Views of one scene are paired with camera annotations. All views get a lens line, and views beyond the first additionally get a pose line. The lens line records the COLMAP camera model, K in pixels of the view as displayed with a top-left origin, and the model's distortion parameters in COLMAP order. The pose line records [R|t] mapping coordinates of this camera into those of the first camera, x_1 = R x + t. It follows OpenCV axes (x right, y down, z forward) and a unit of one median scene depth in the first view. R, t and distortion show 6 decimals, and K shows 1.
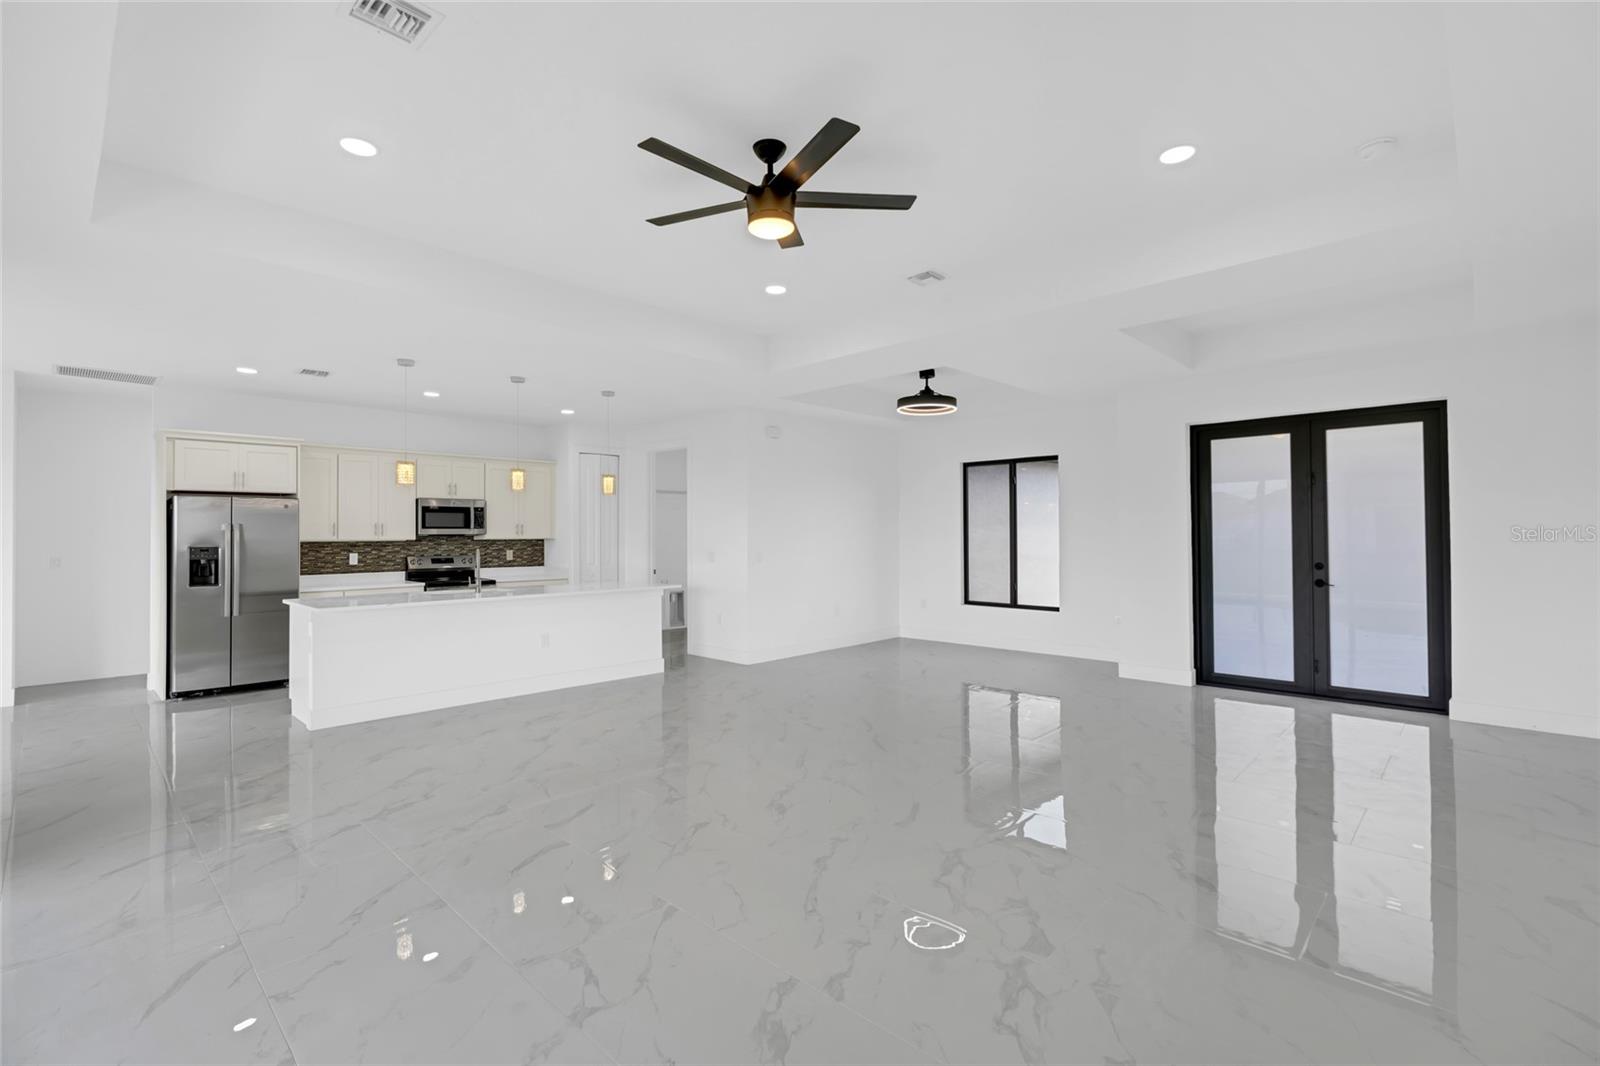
lens RADIAL K [[723.3, 0, 793.0], [0, 723.3, 524.6], [0, 0, 1]] dist [-0.001950, 0.000690]
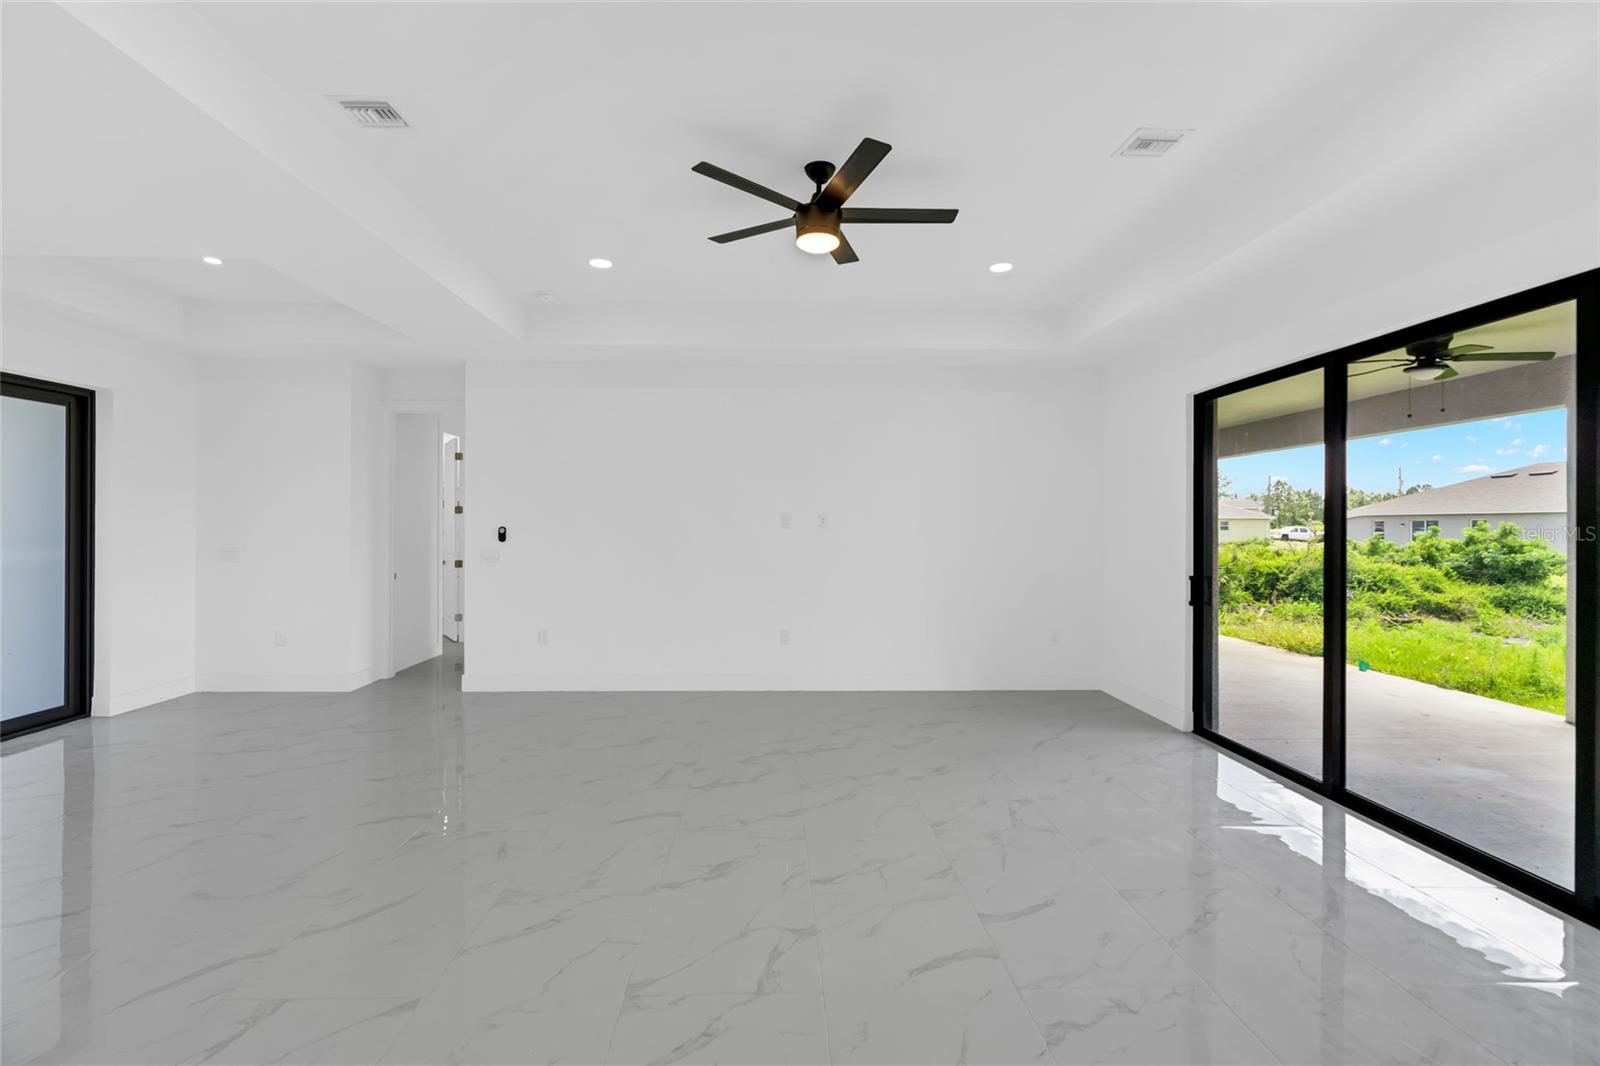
lens RADIAL K [[714.4, 0, 800.6], [0, 714.4, 527.1], [0, 0, 1]] dist [-0.011477, 0.000337]
pose [[-0.725841, 0.002496, 0.687858, -0.312635], [-0.009739, 0.999856, -0.013905, 0.011261], [-0.687793, -0.016792, -0.725712, 0.756037]]
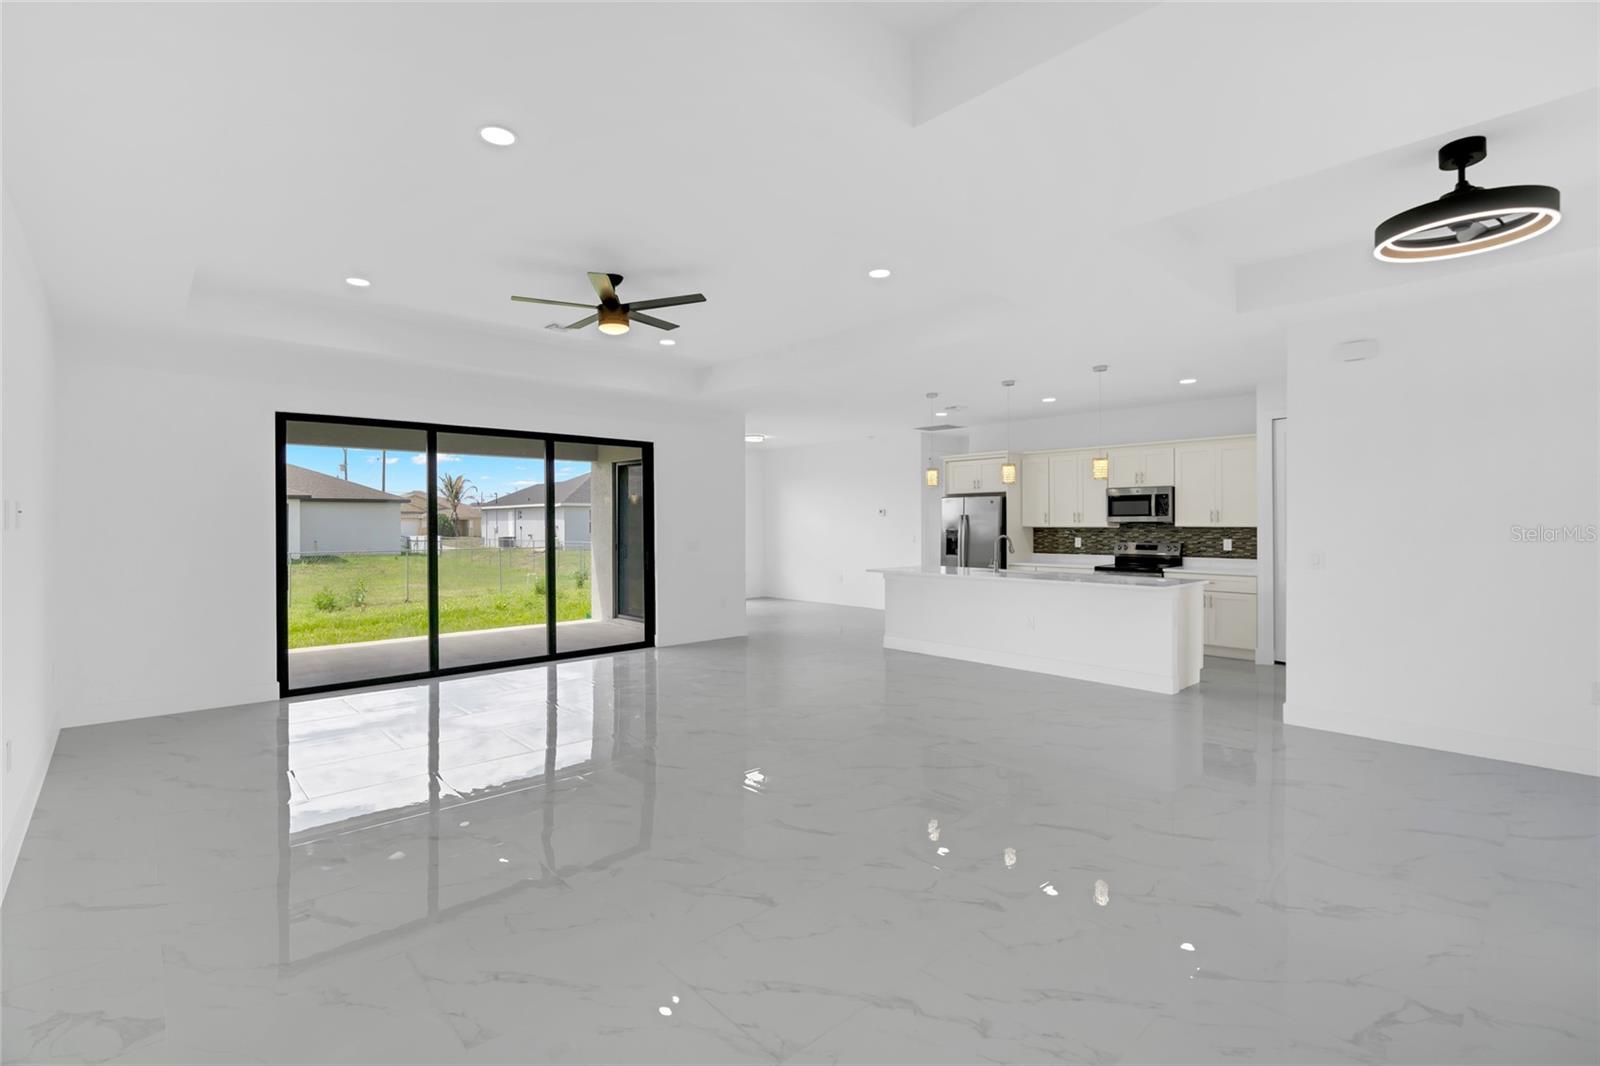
lens RADIAL K [[727.4, 0, 799.0], [0, 727.4, 522.4], [0, 0, 1]] dist [-0.000827, 0.000281]
pose [[-0.049293, 0.001785, -0.998783, 0.637797], [0.015345, 0.999882, 0.001030, 0.006586], [0.998666, -0.015276, -0.049314, 0.622747]]
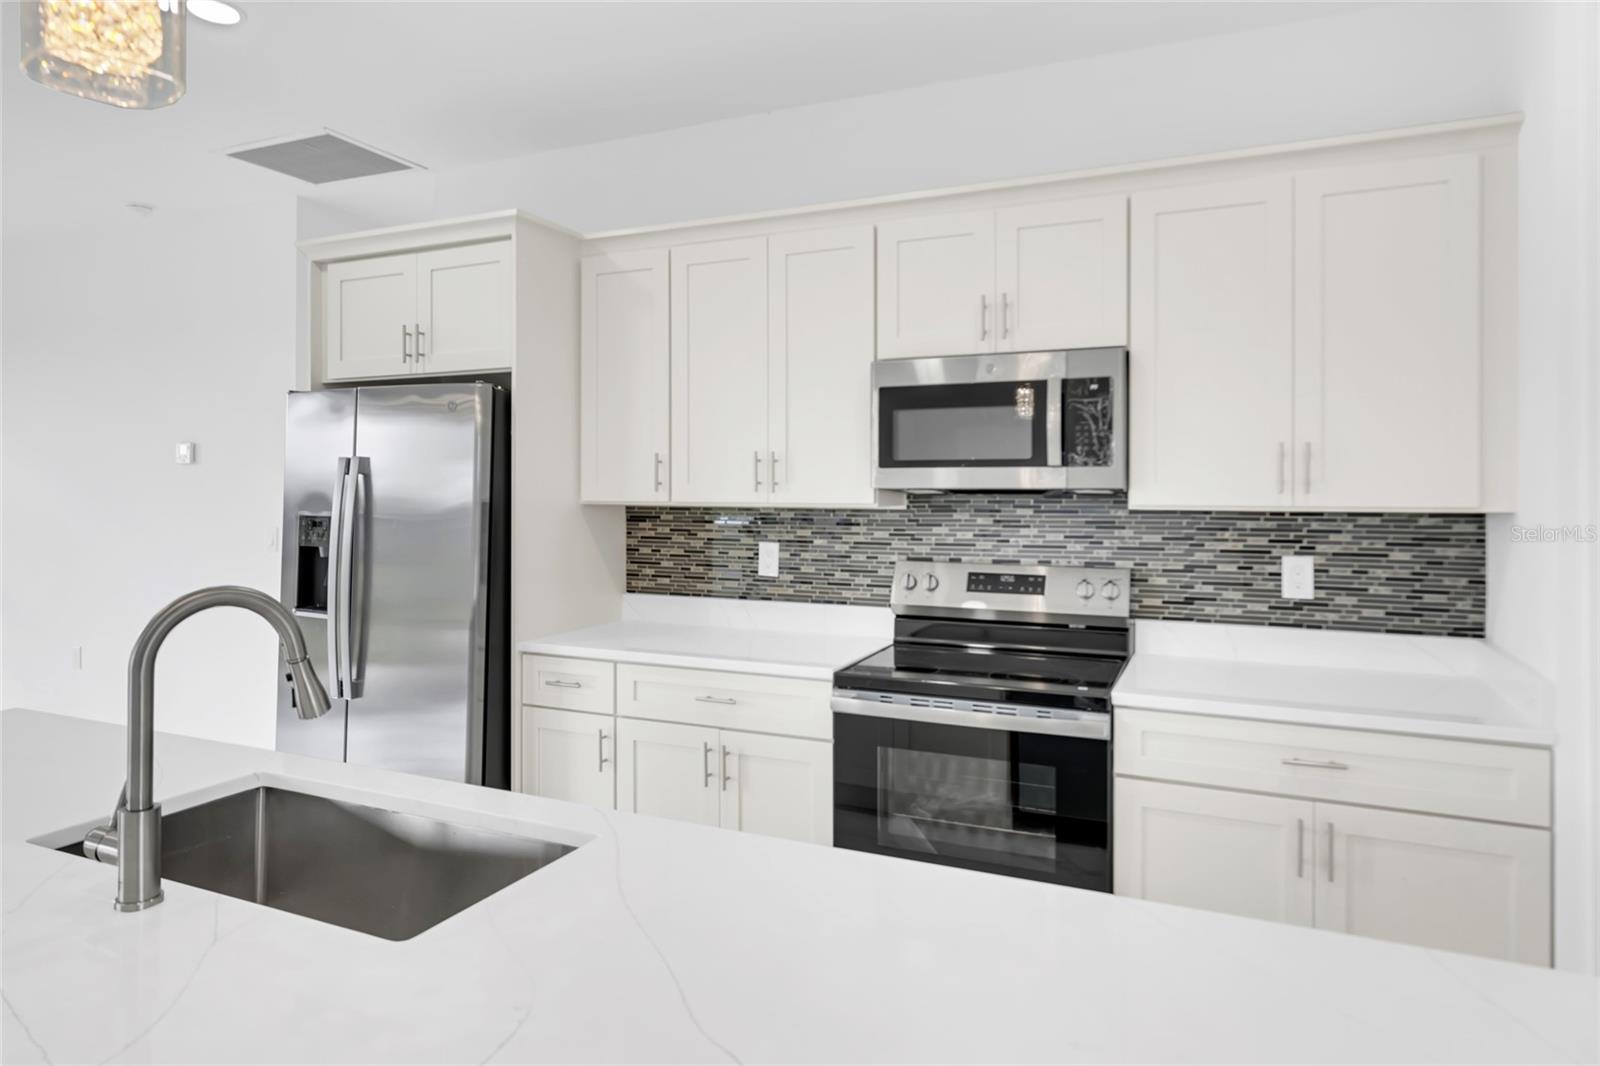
lens RADIAL K [[960.6, 0, 794.9], [0, 960.6, 489.4], [0, 0, 1]] dist [0.001077, 0.000808]
pose [[0.337146, 0.003845, -0.941444, -0.183766], [0.007620, 0.999948, 0.006813, 0.011955], [0.941421, -0.009471, 0.337099, 0.892002]]
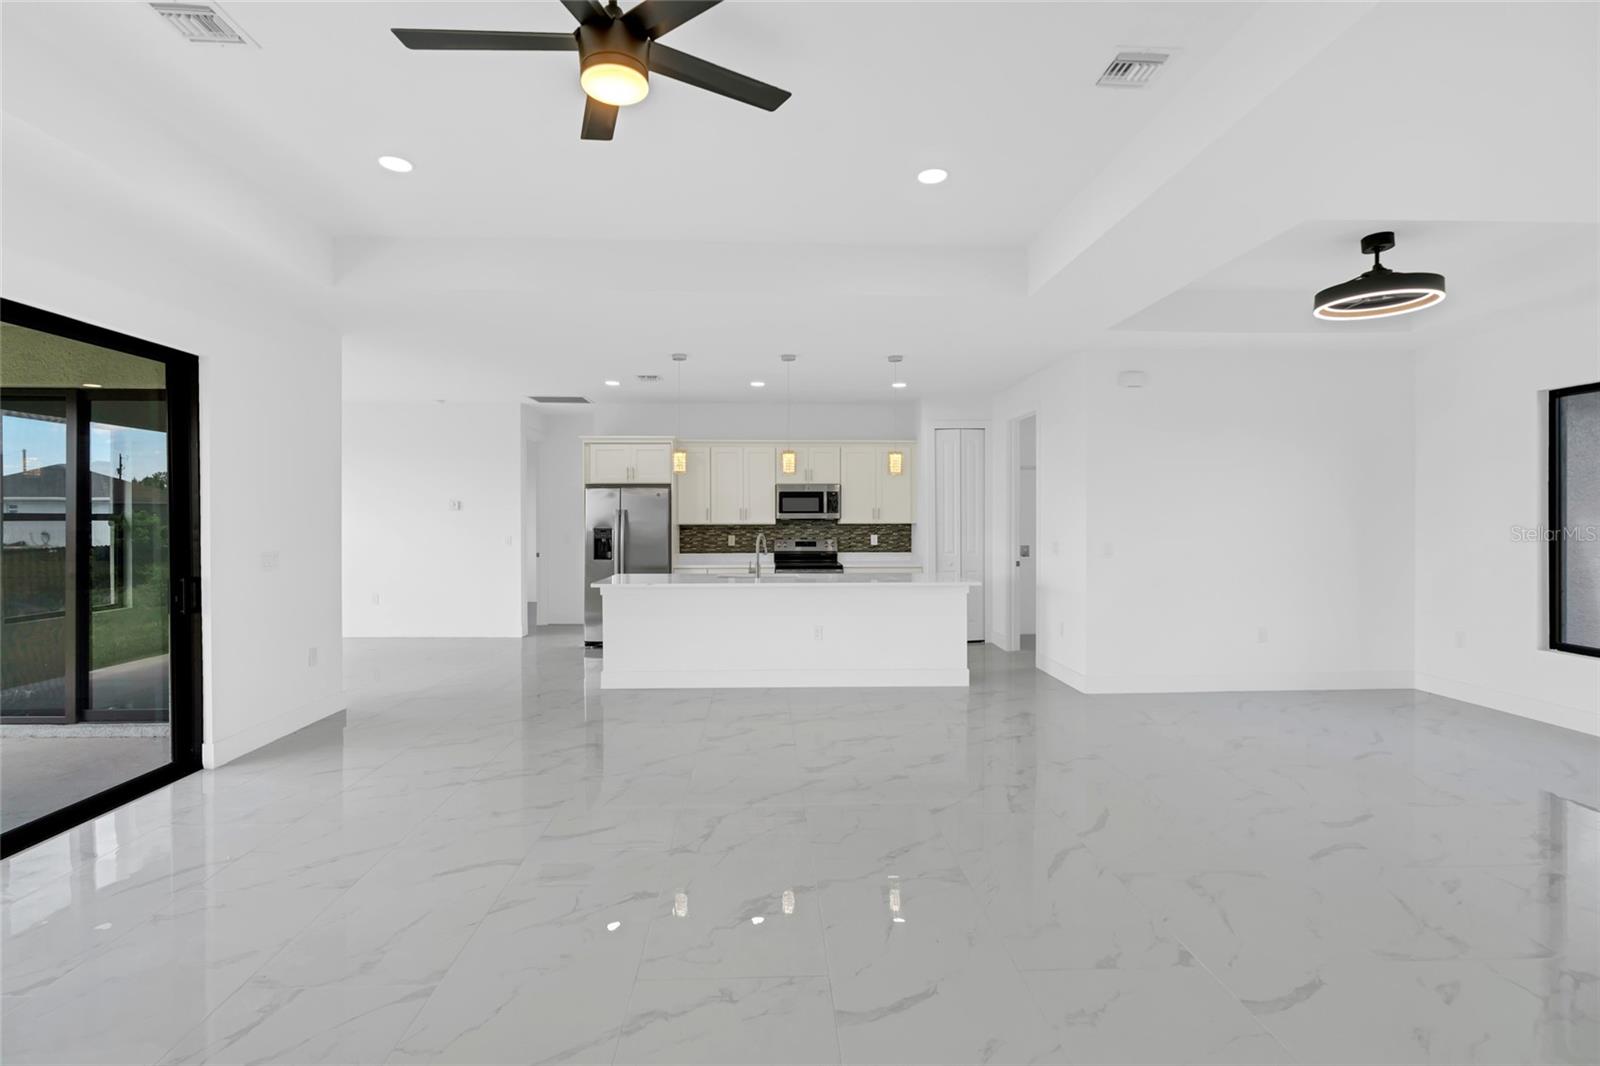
lens RADIAL K [[731.2, 0, 793.8], [0, 731.2, 517.3], [0, 0, 1]] dist [-0.000544, 0.000513]
pose [[0.726090, 0.001593, -0.687598, 0.247876], [0.007084, 0.999927, 0.009798, 0.001482], [0.687563, -0.011986, 0.726026, 0.255470]]
